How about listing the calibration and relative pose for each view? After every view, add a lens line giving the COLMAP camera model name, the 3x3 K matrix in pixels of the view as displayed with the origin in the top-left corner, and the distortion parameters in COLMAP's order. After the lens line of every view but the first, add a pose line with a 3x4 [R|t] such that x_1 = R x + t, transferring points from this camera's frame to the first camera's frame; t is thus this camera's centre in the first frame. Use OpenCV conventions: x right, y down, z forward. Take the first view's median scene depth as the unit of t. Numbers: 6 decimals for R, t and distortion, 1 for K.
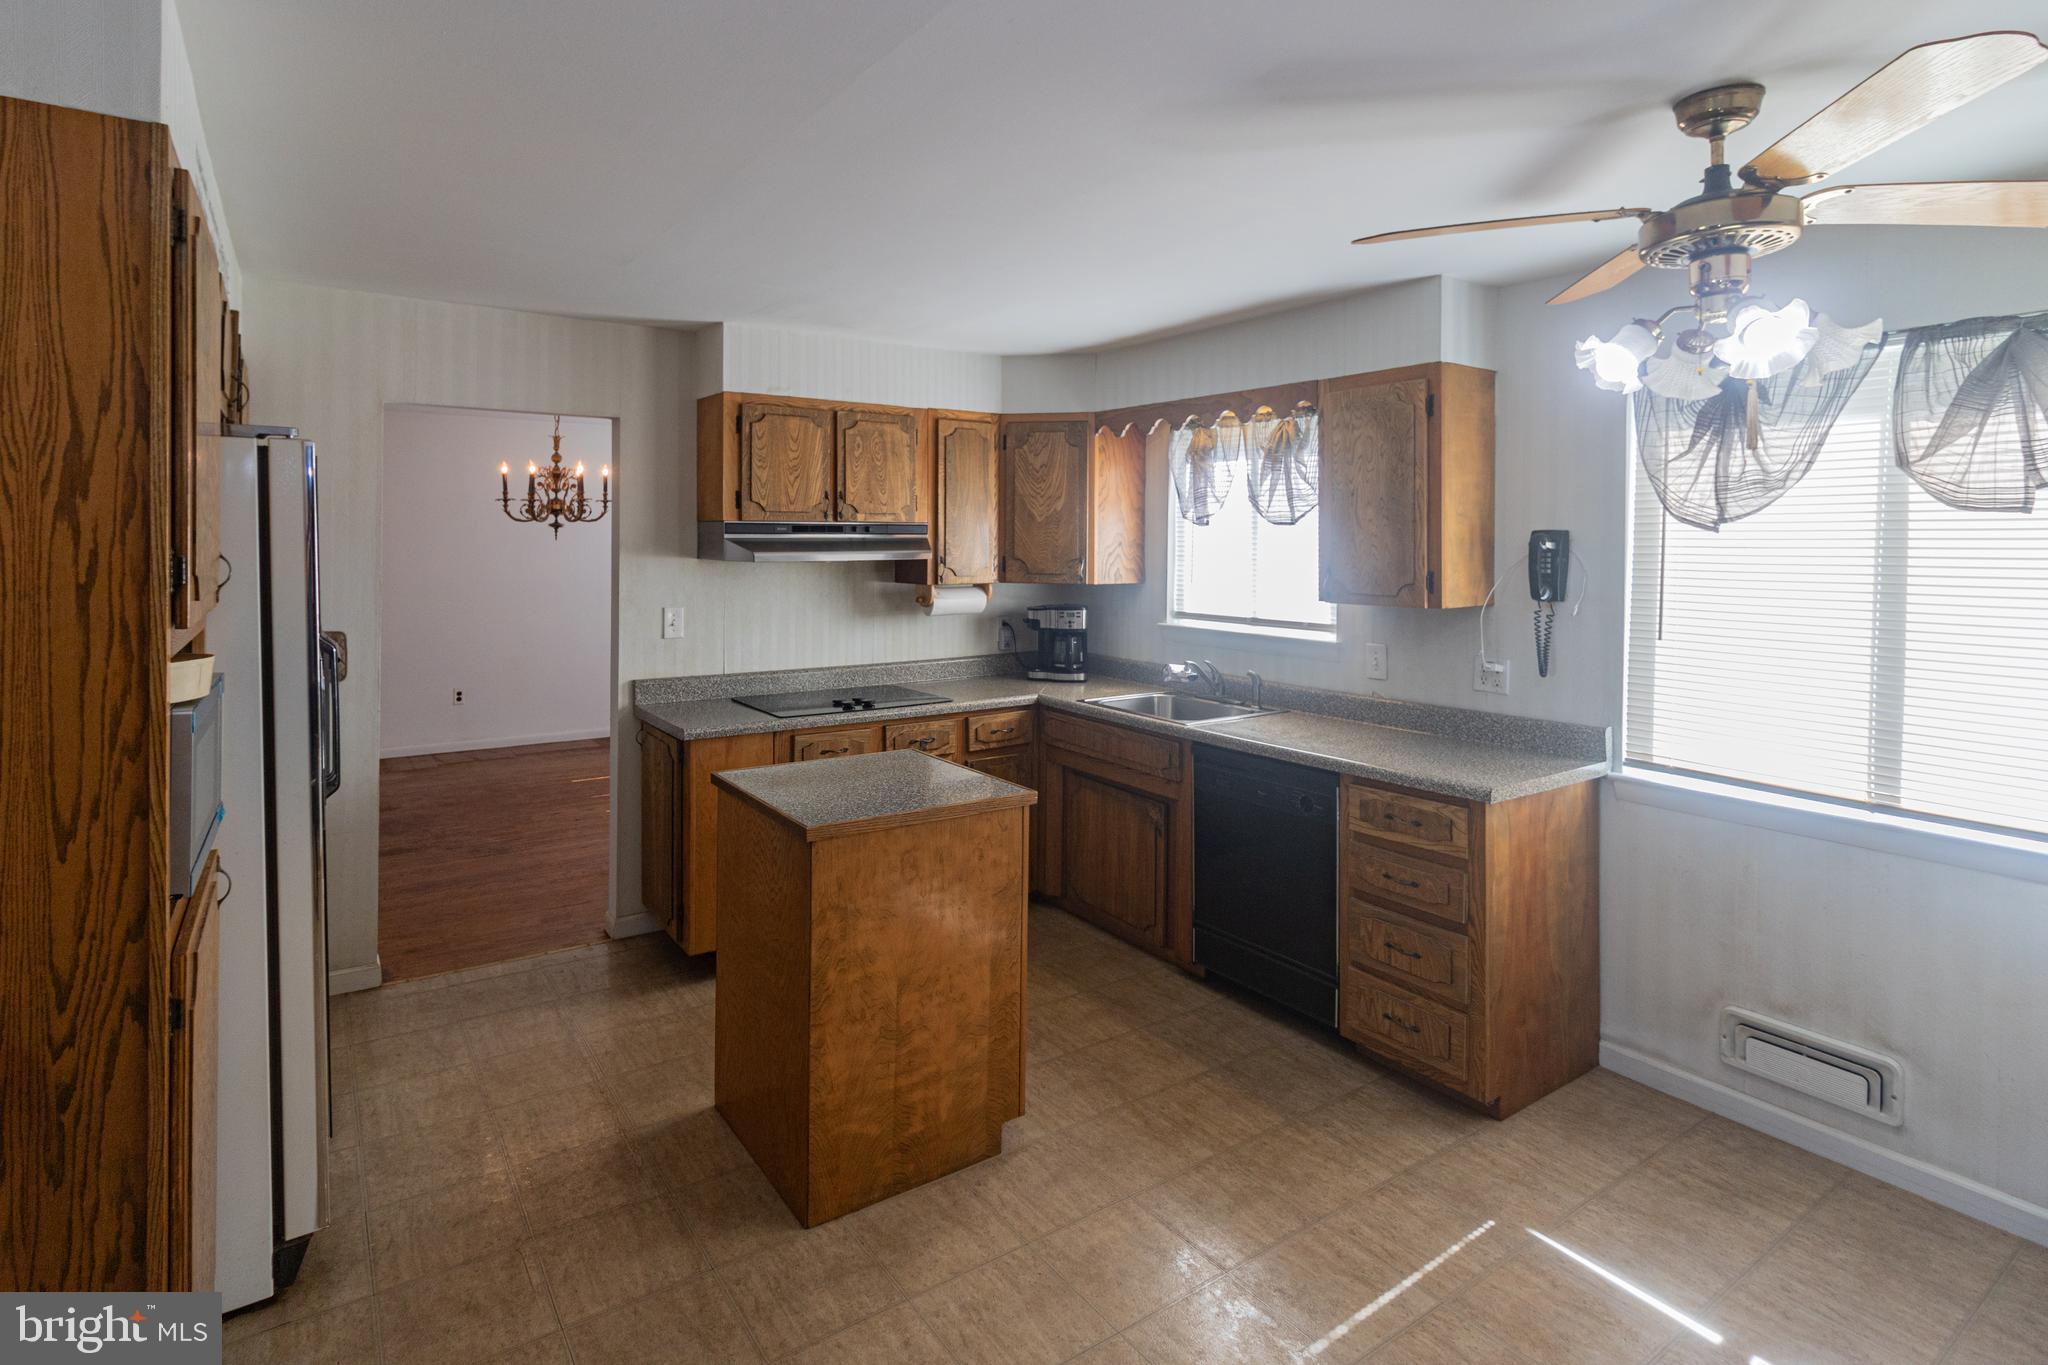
lens RADIAL K [[1223.3, 0, 1041.6], [0, 1223.3, 564.7], [0, 0, 1]] dist [-0.001160, 0.000946]
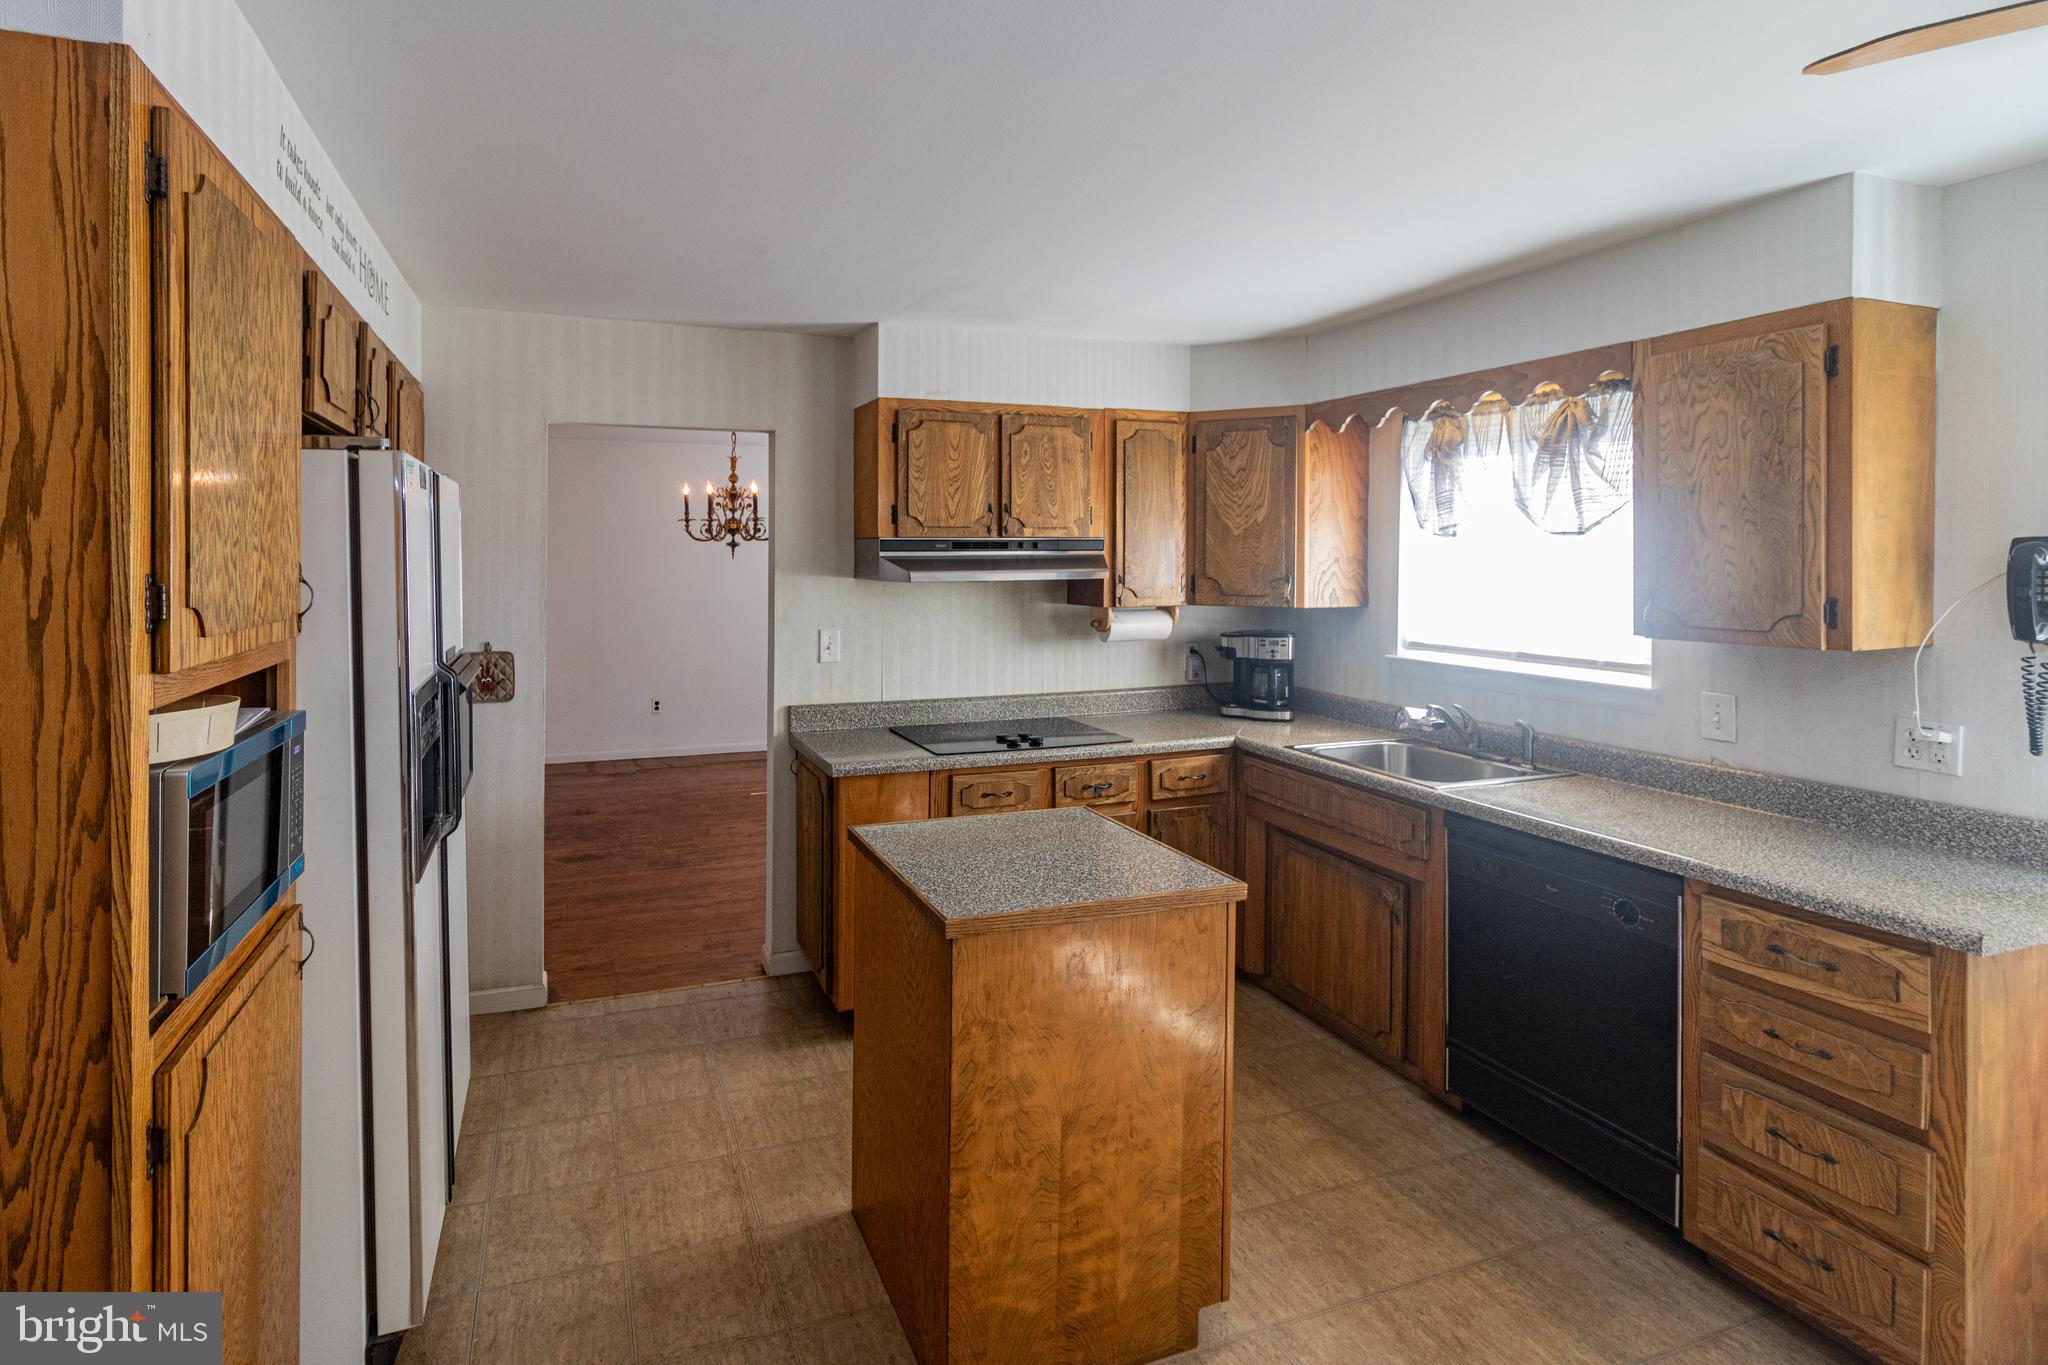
lens RADIAL K [[1164.3, 0, 848.4], [0, 1164.3, 582.6], [0, 0, 1]] dist [0.000833, -0.000353]
pose [[0.952012, 0.000929, -0.306058, -0.013661], [-0.000237, 0.999997, 0.002299, -0.004279], [0.306059, -0.002116, 0.952010, 0.170719]]
